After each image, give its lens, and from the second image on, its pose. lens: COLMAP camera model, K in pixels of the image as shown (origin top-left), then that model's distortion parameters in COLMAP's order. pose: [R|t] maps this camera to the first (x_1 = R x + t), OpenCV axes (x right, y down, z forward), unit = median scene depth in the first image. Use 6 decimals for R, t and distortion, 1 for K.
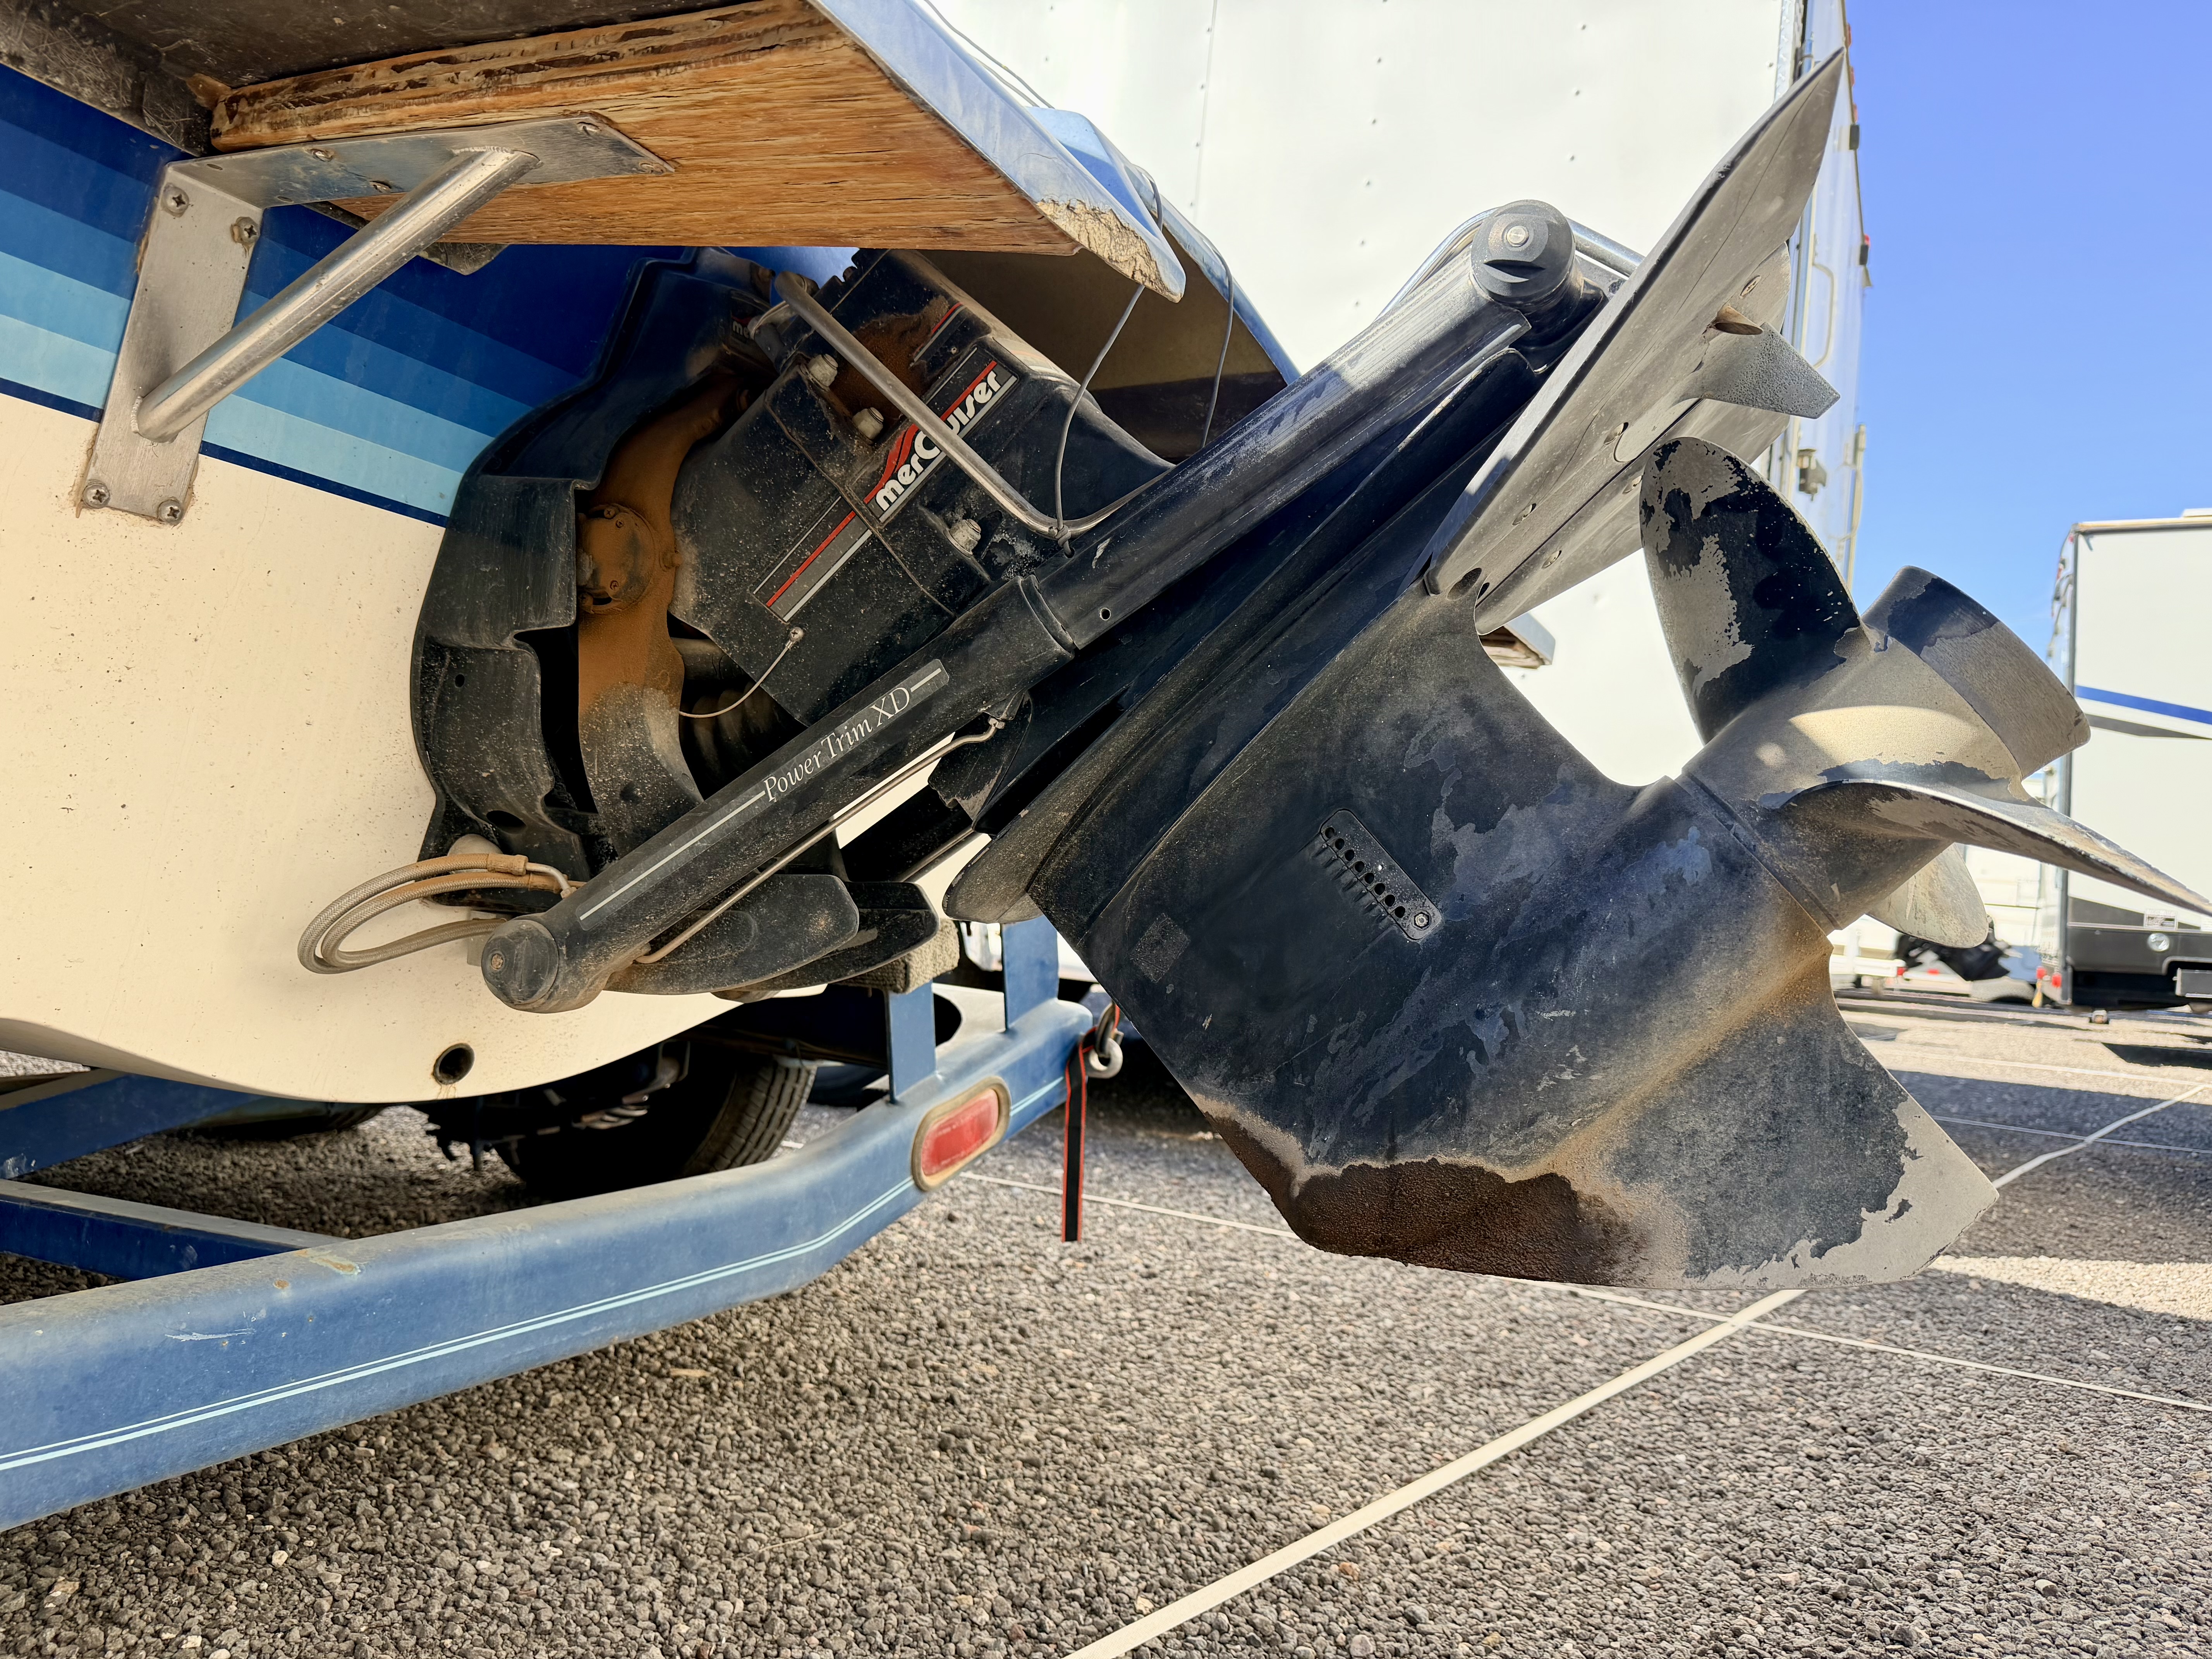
lens RADIAL K [[1550.3, 0, 1102.3], [0, 1550.3, 832.8], [0, 0, 1]] dist [0.034424, -0.043792]
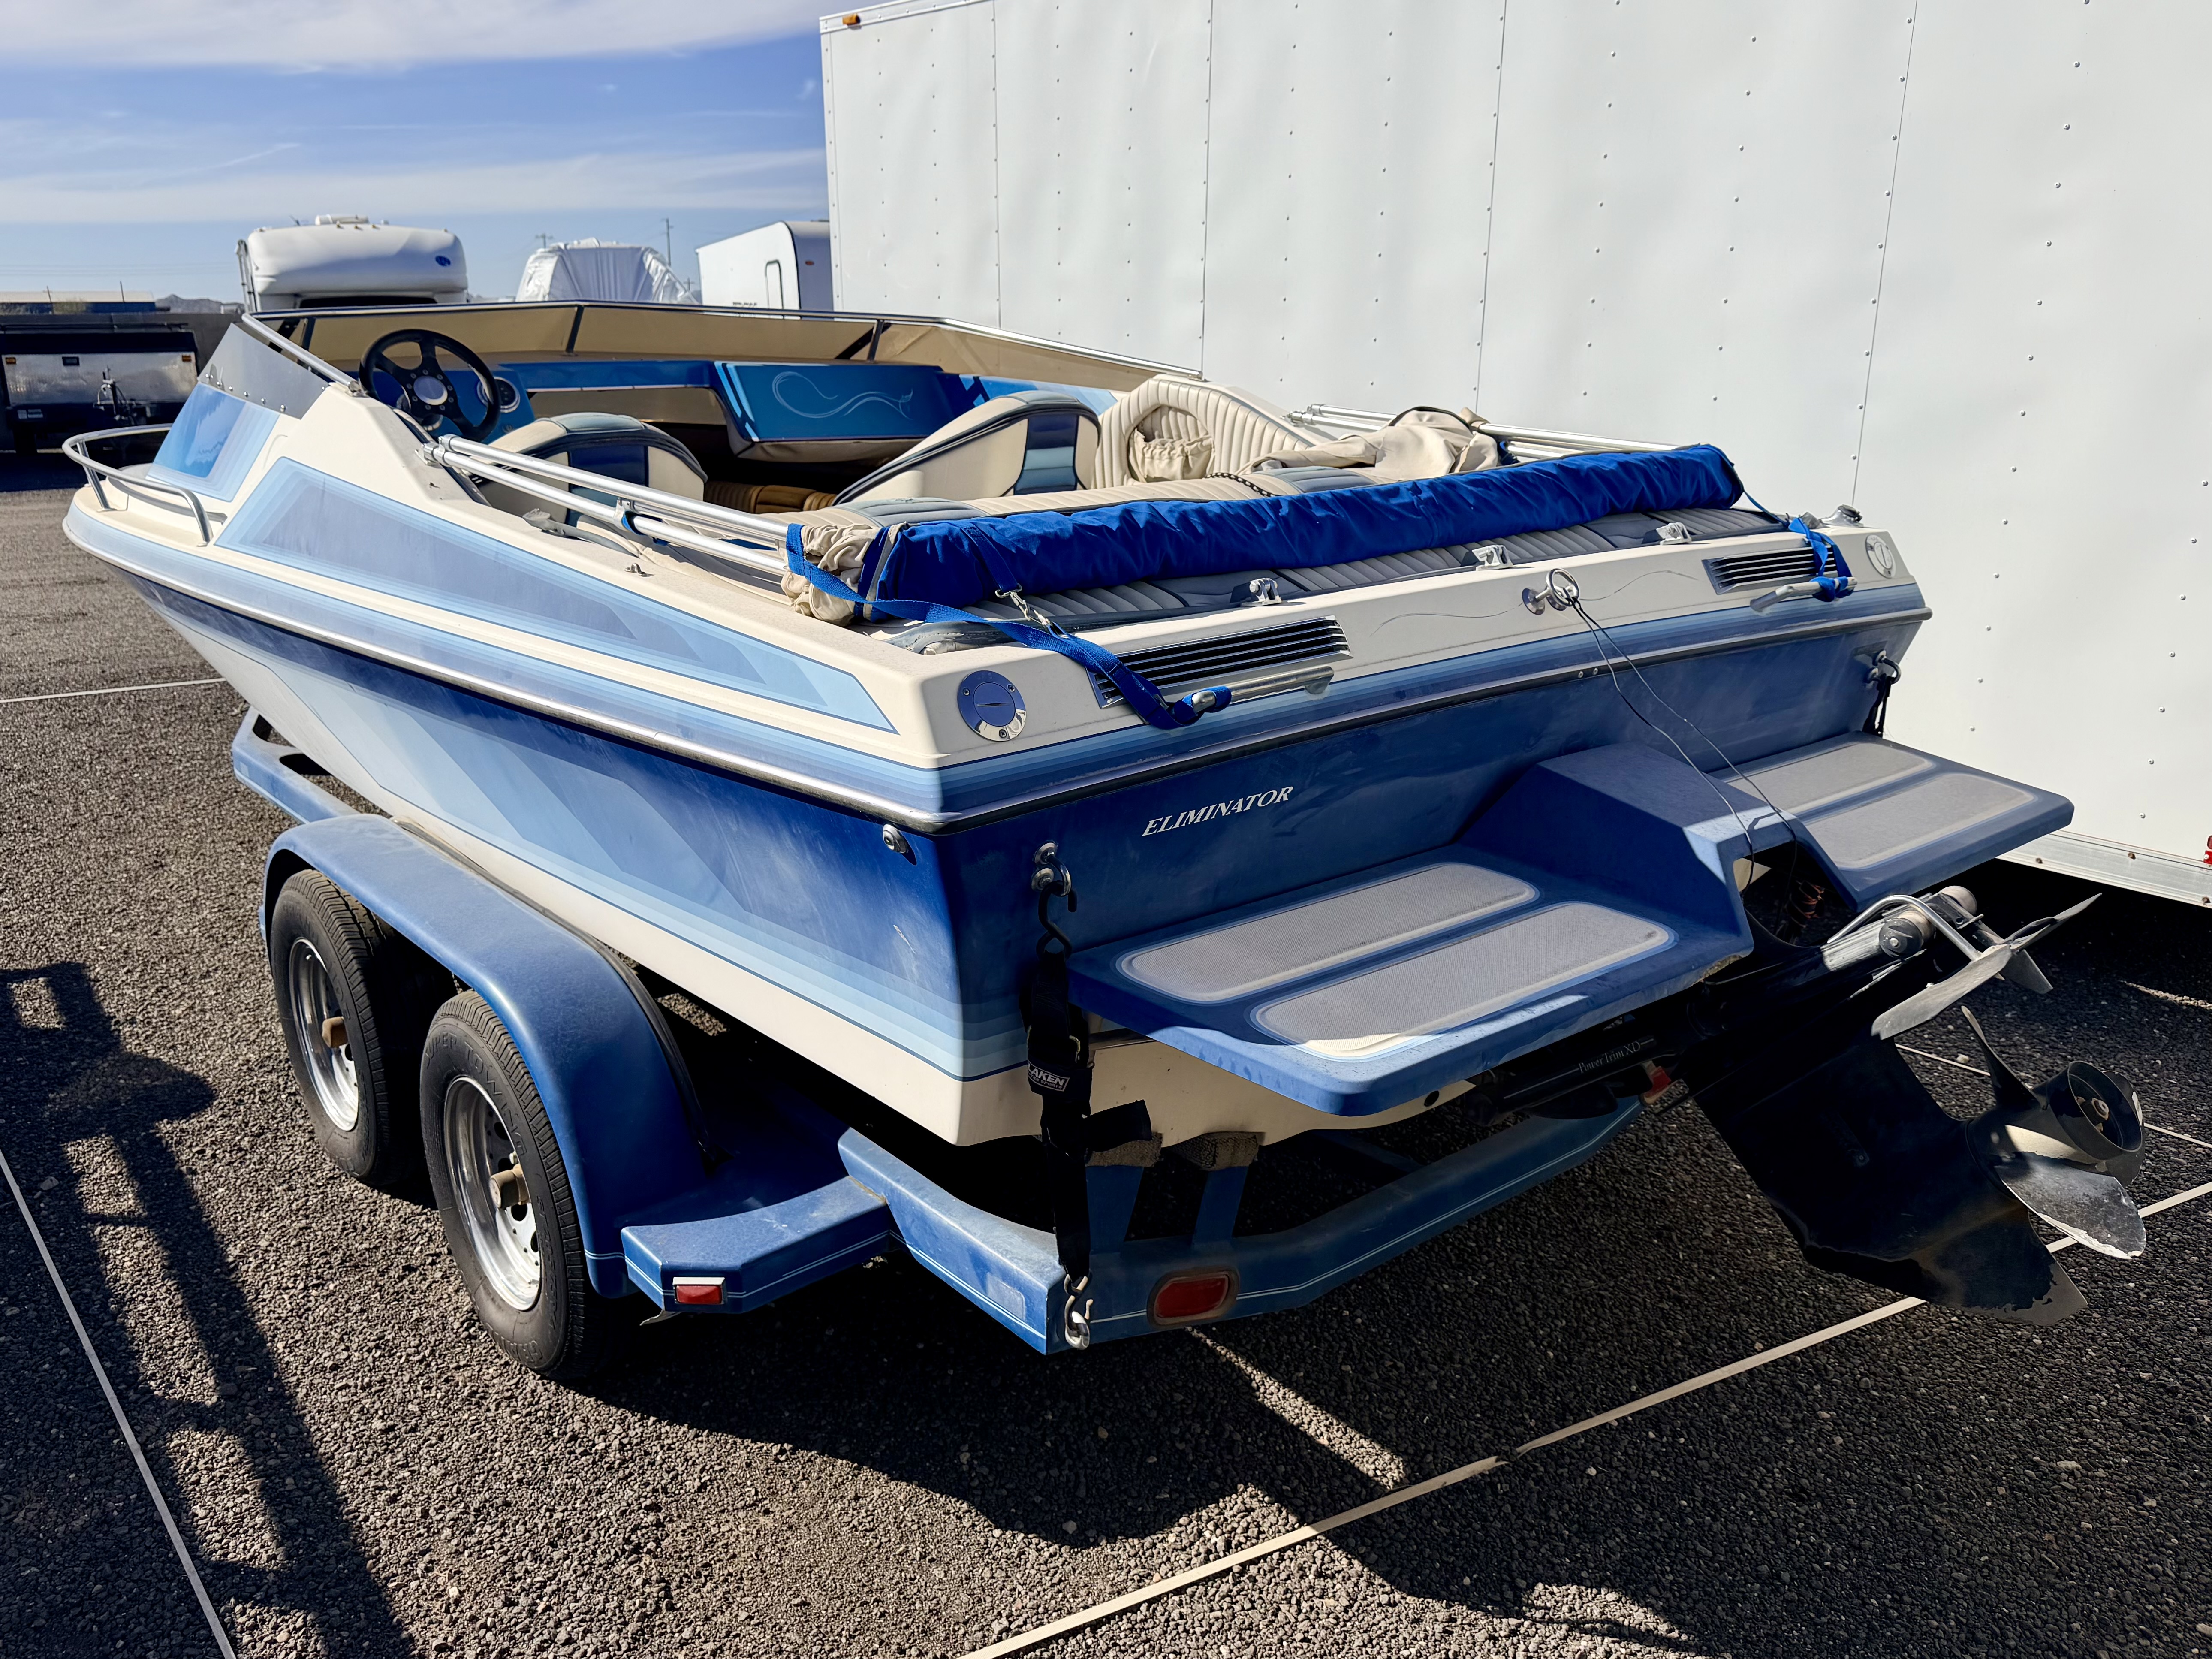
lens RADIAL K [[1730.6, 0, 1116.9], [0, 1730.6, 821.6], [0, 0, 1]] dist [0.009086, 0.004285]
pose [[0.919818, 0.030233, -0.391179, 0.114426], [0.088418, 0.955406, 0.281748, -0.845678], [0.382253, -0.293744, 0.876126, -1.081629]]
